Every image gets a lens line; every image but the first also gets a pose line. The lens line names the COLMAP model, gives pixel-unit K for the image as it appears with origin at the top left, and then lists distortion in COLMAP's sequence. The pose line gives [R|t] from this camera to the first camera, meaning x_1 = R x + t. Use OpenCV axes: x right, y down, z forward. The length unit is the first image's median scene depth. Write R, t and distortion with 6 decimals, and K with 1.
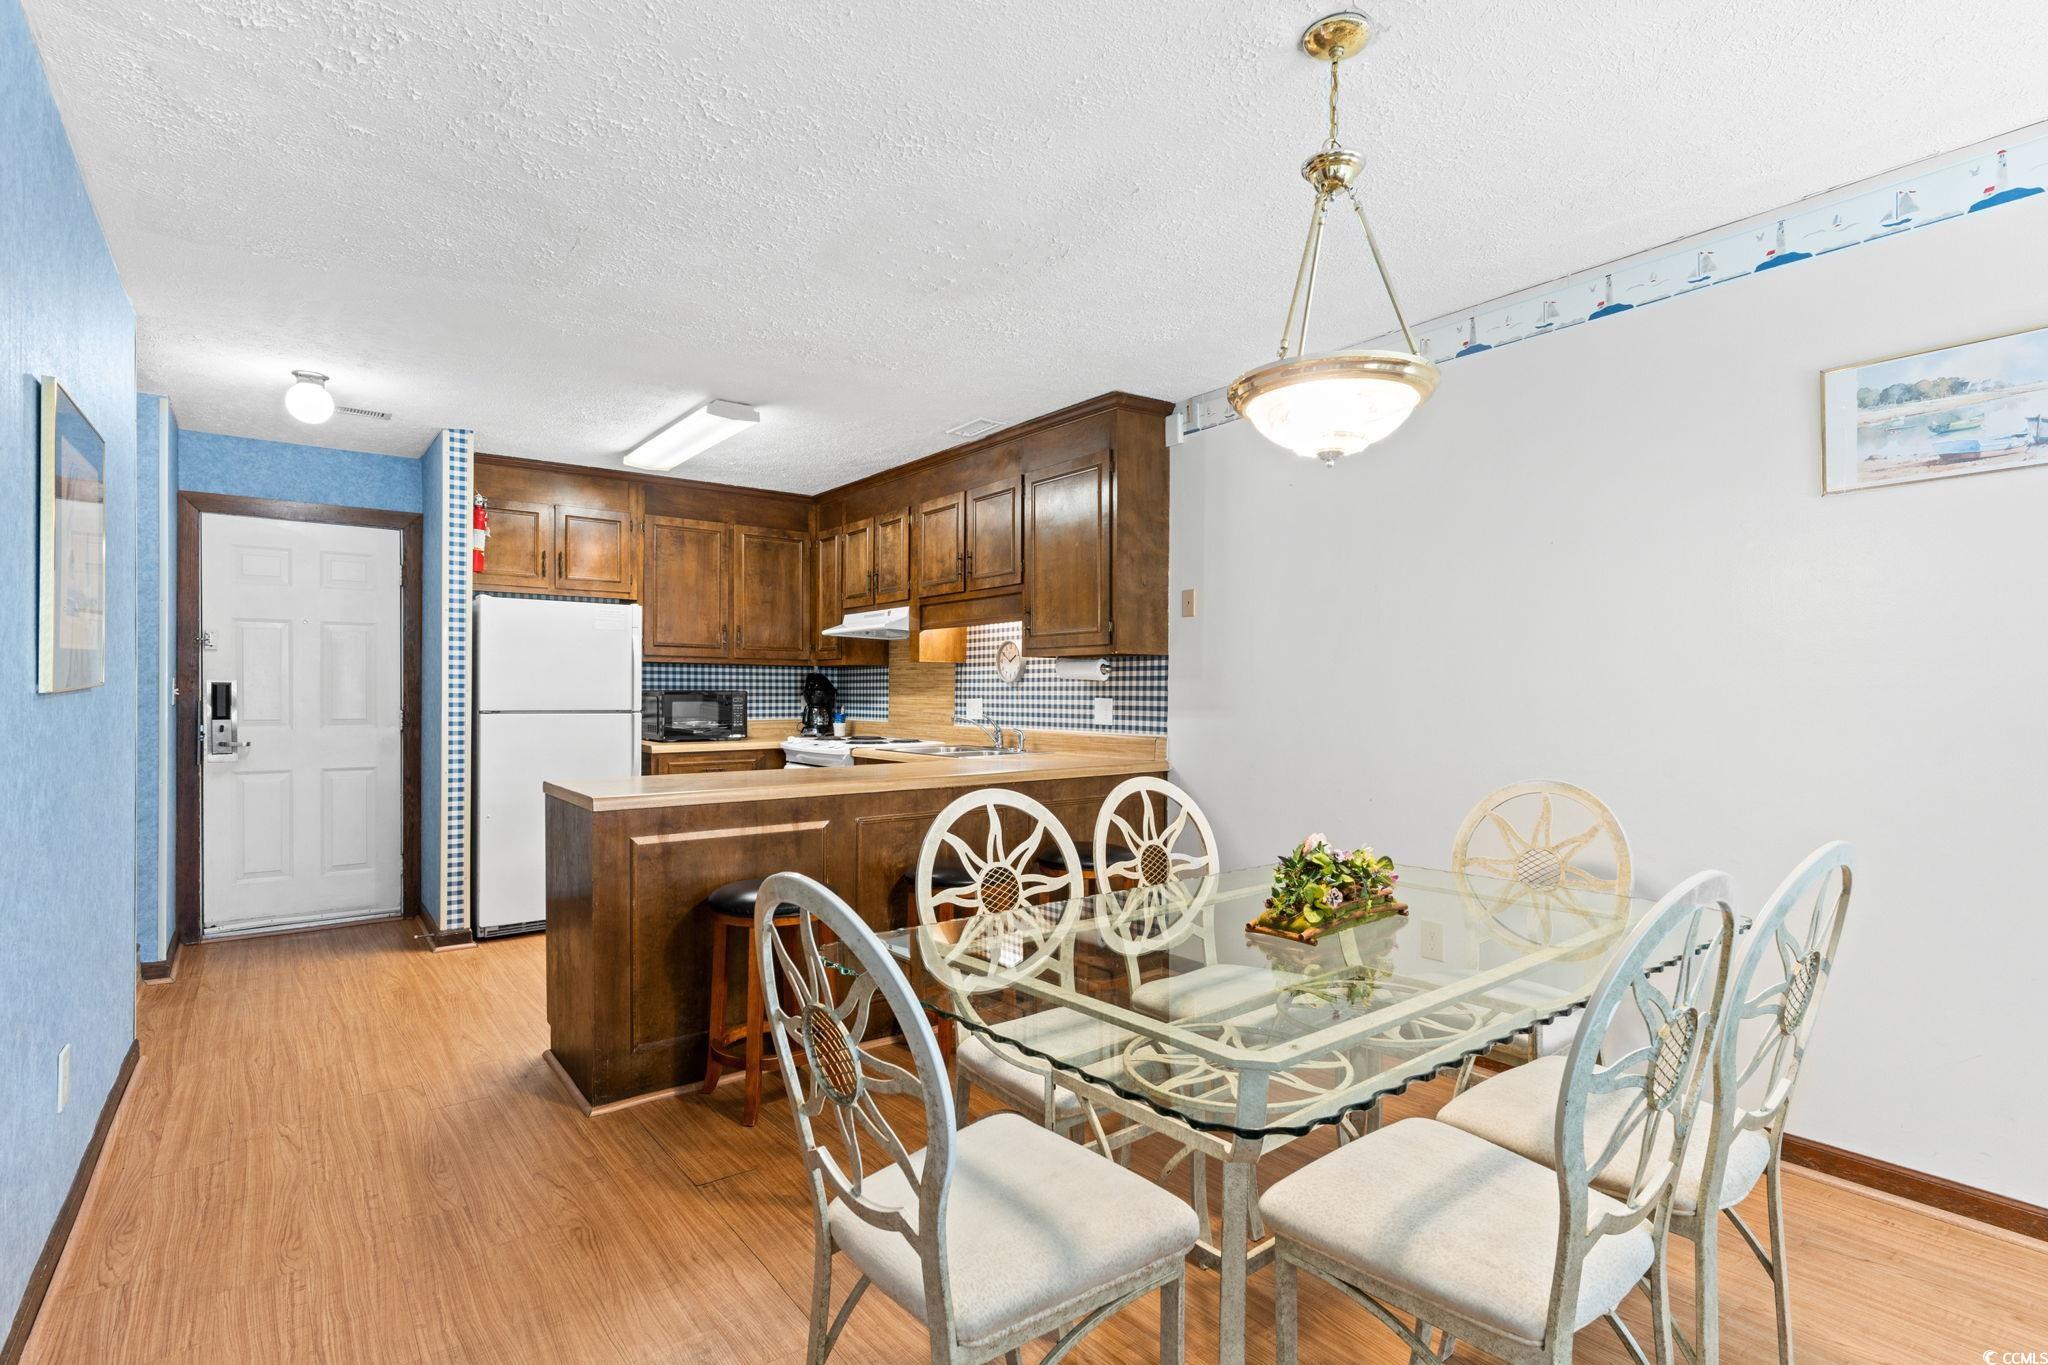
lens RADIAL K [[999.4, 0, 1019.6], [0, 999.4, 691.7], [0, 0, 1]] dist [0.005608, -0.000709]
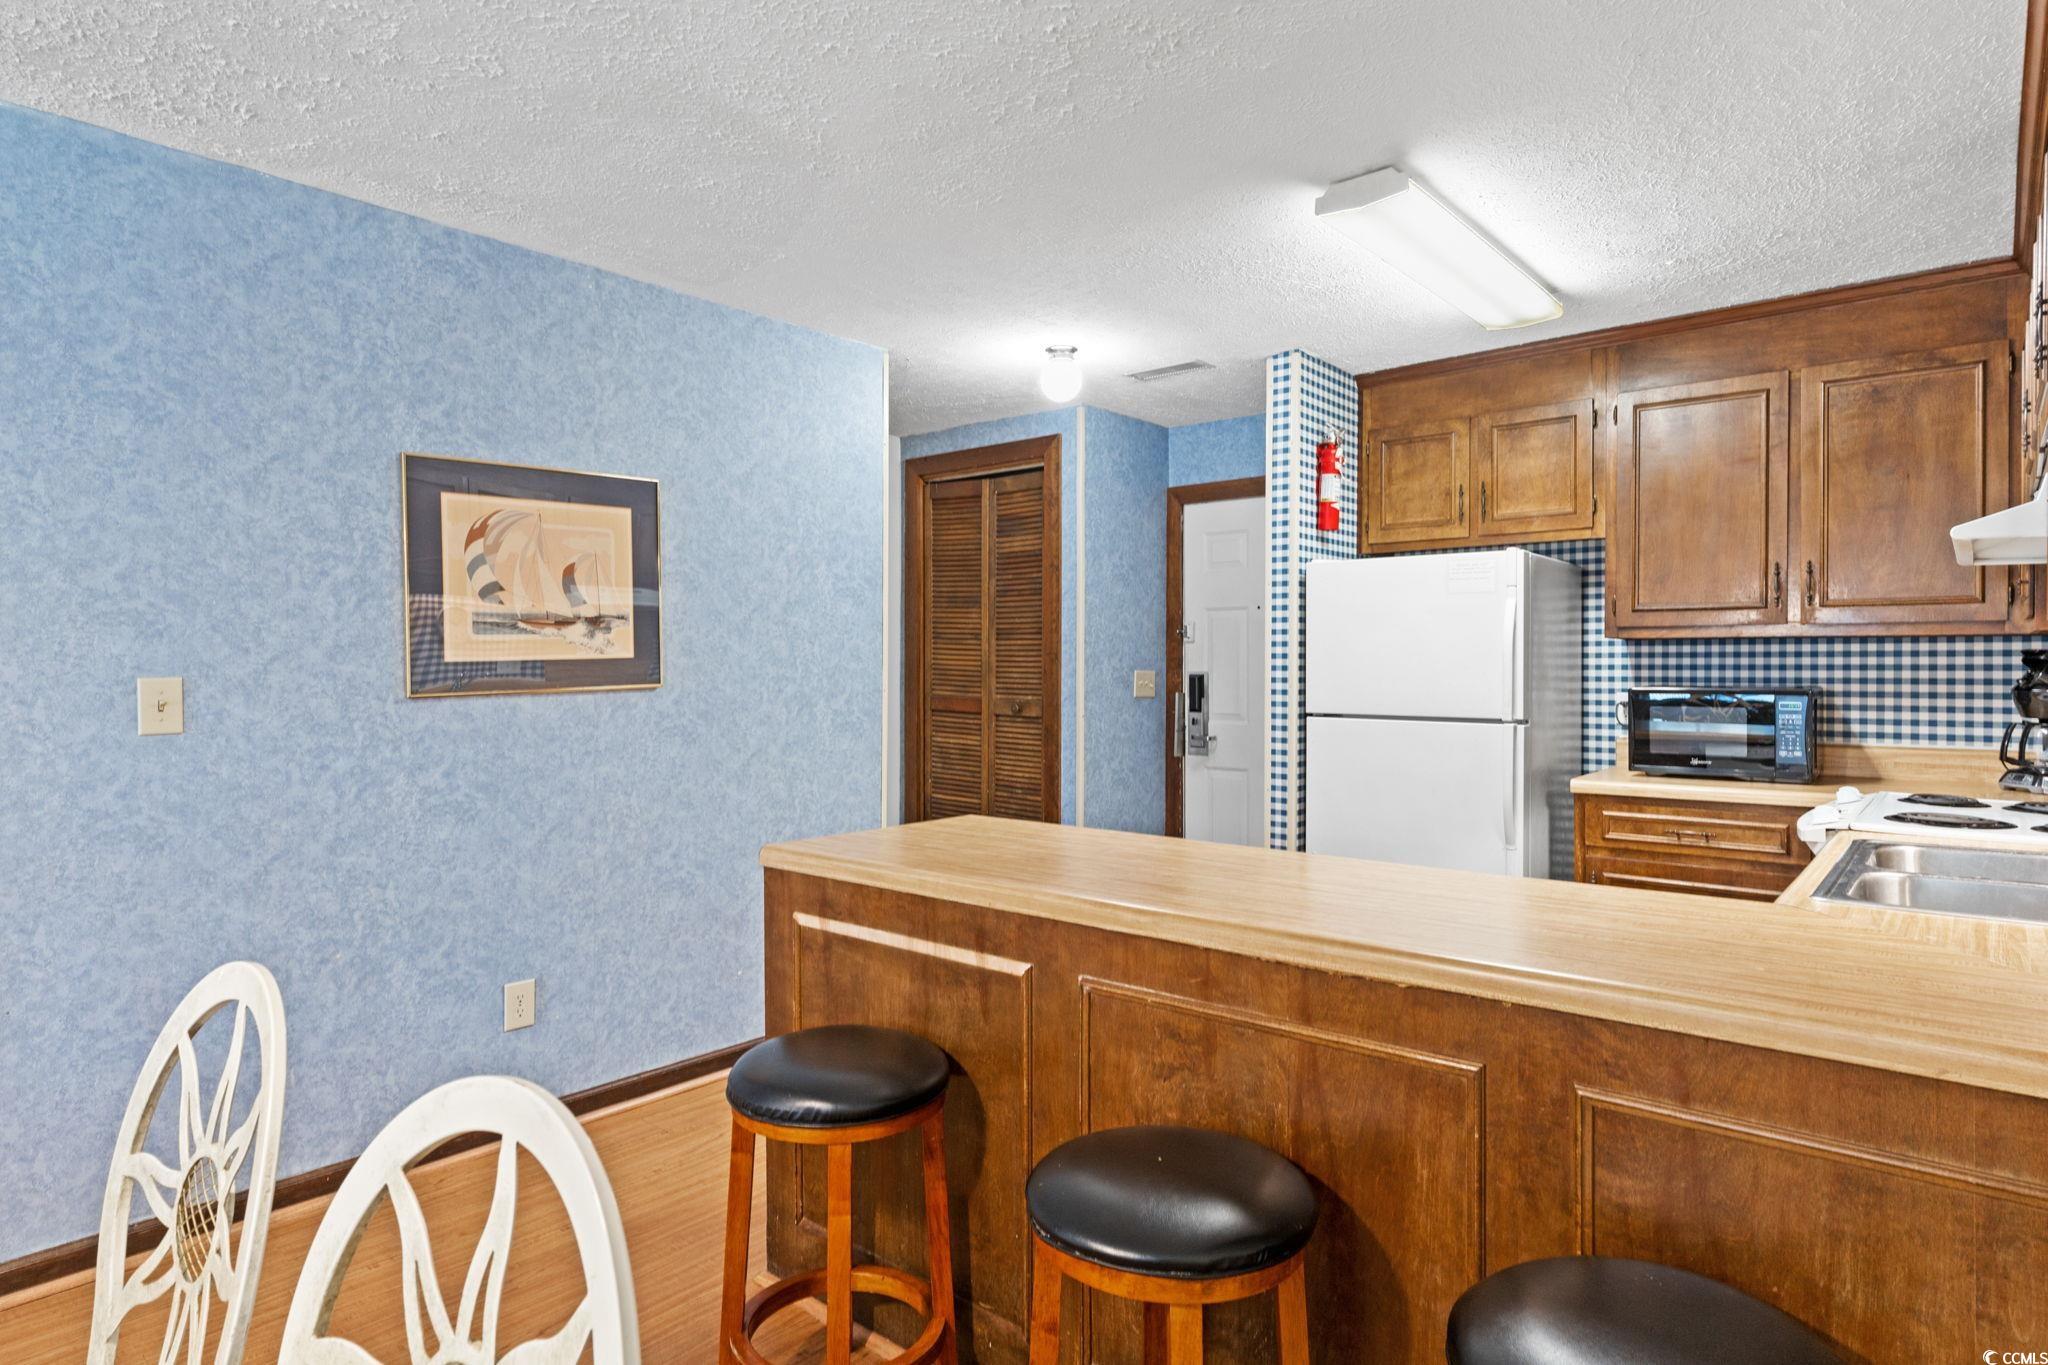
lens RADIAL K [[1117.3, 0, 1015.1], [0, 1117.3, 669.3], [0, 0, 1]] dist [-0.002365, 0.003403]
pose [[0.209377, -0.000789, -0.977835, 0.244120], [0.001015, 0.999999, -0.000590, -0.013547], [0.977834, -0.000869, 0.209378, 0.593963]]
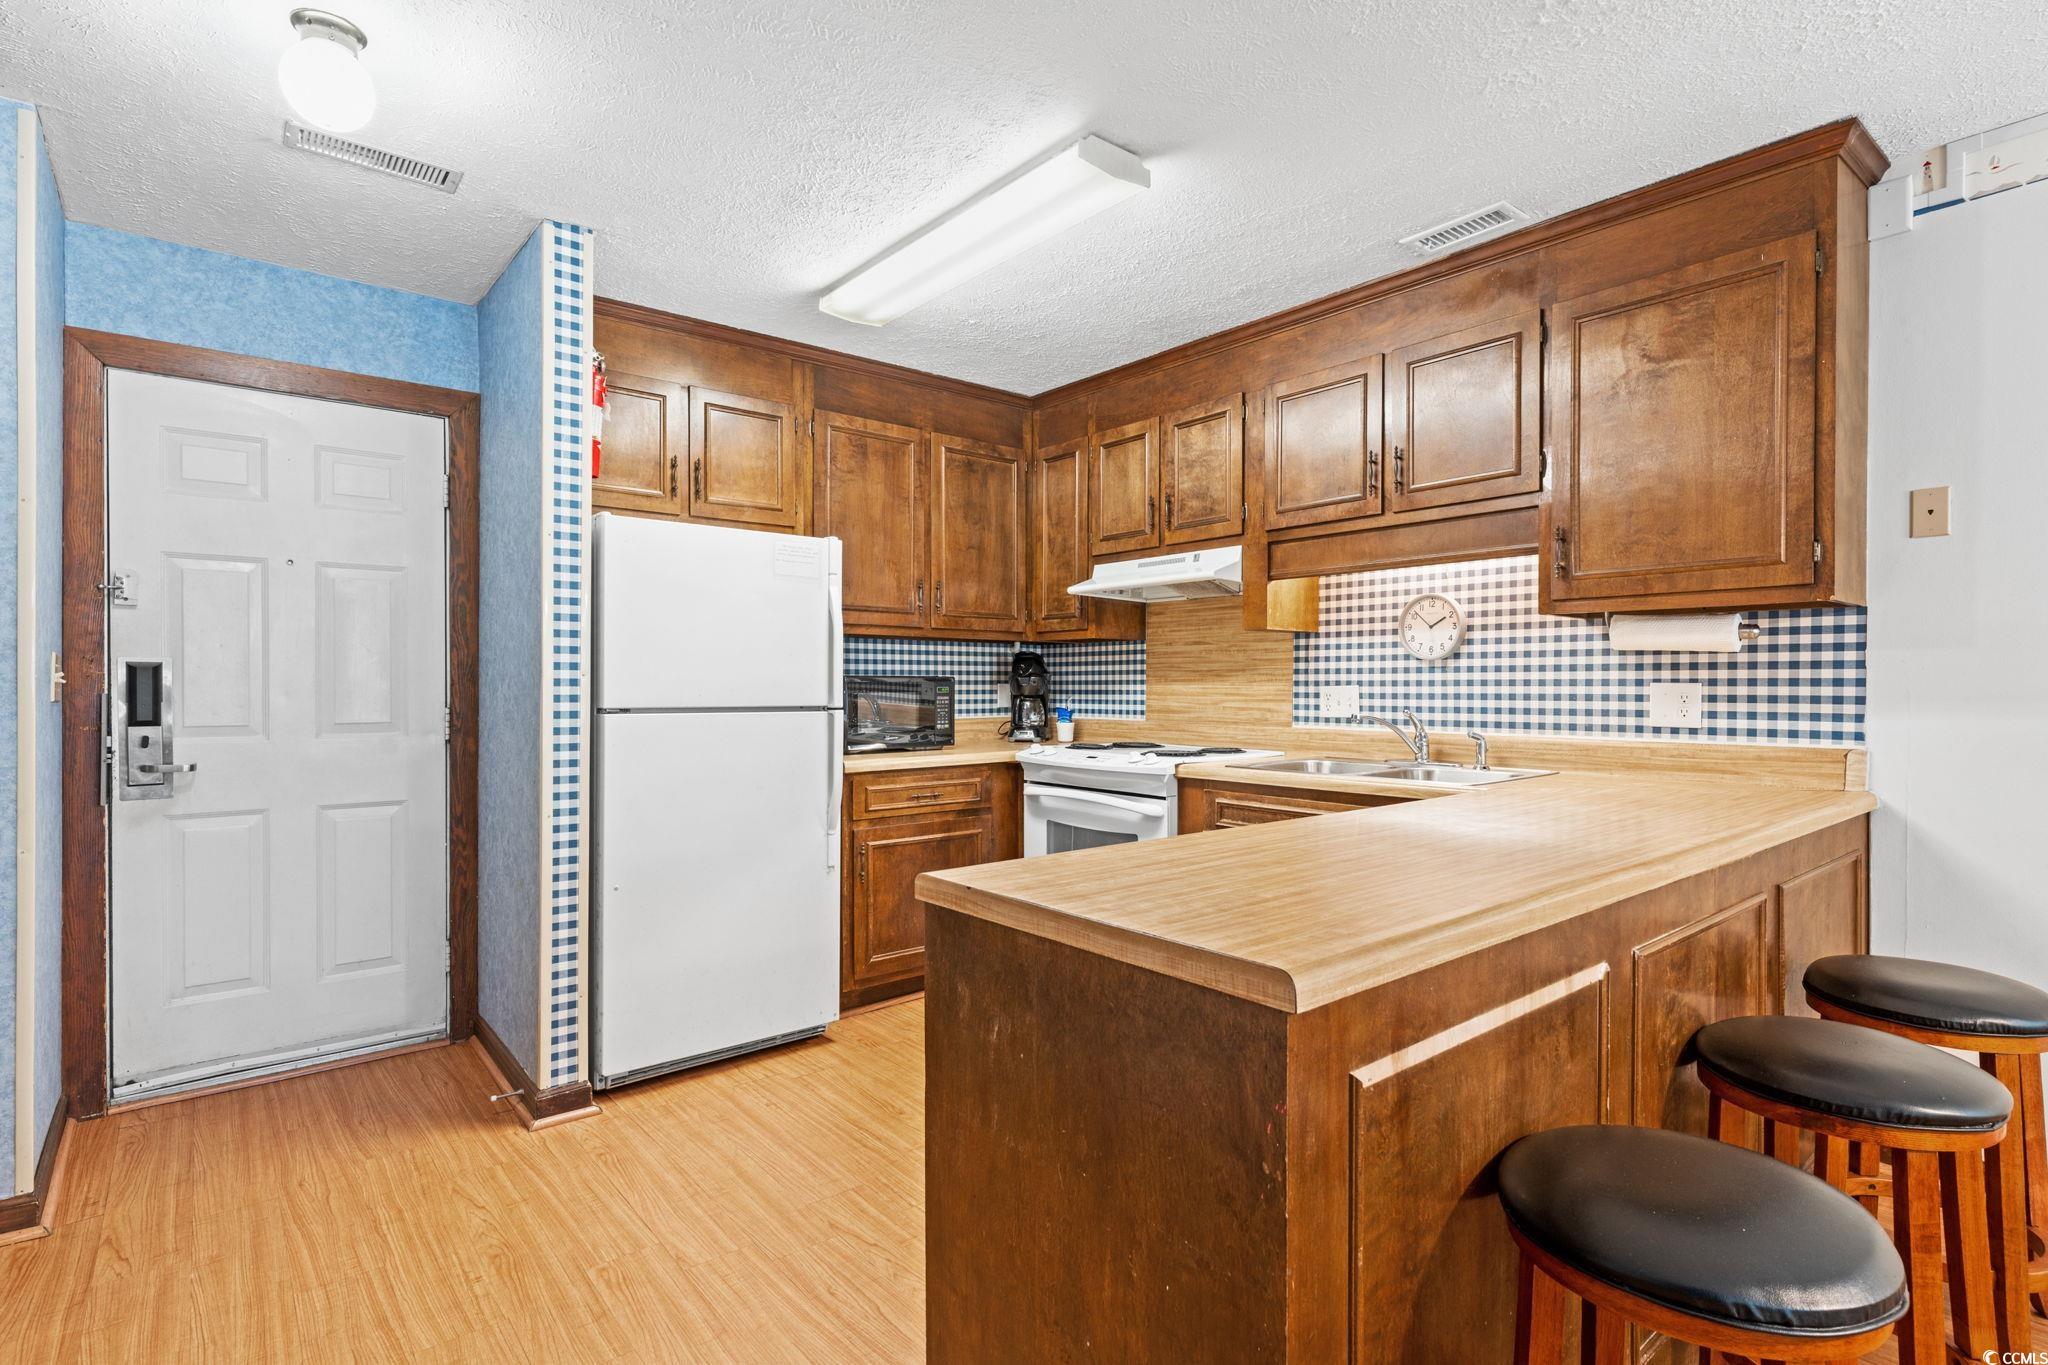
lens RADIAL K [[999.4, 0, 1033.5], [0, 999.4, 681.2], [0, 0, 1]] dist [0.005608, -0.000709]
pose [[0.998727, -0.003587, 0.050311, -0.311396], [0.003730, 0.999989, -0.002742, 0.005428], [-0.050301, 0.002926, 0.998730, 0.394275]]
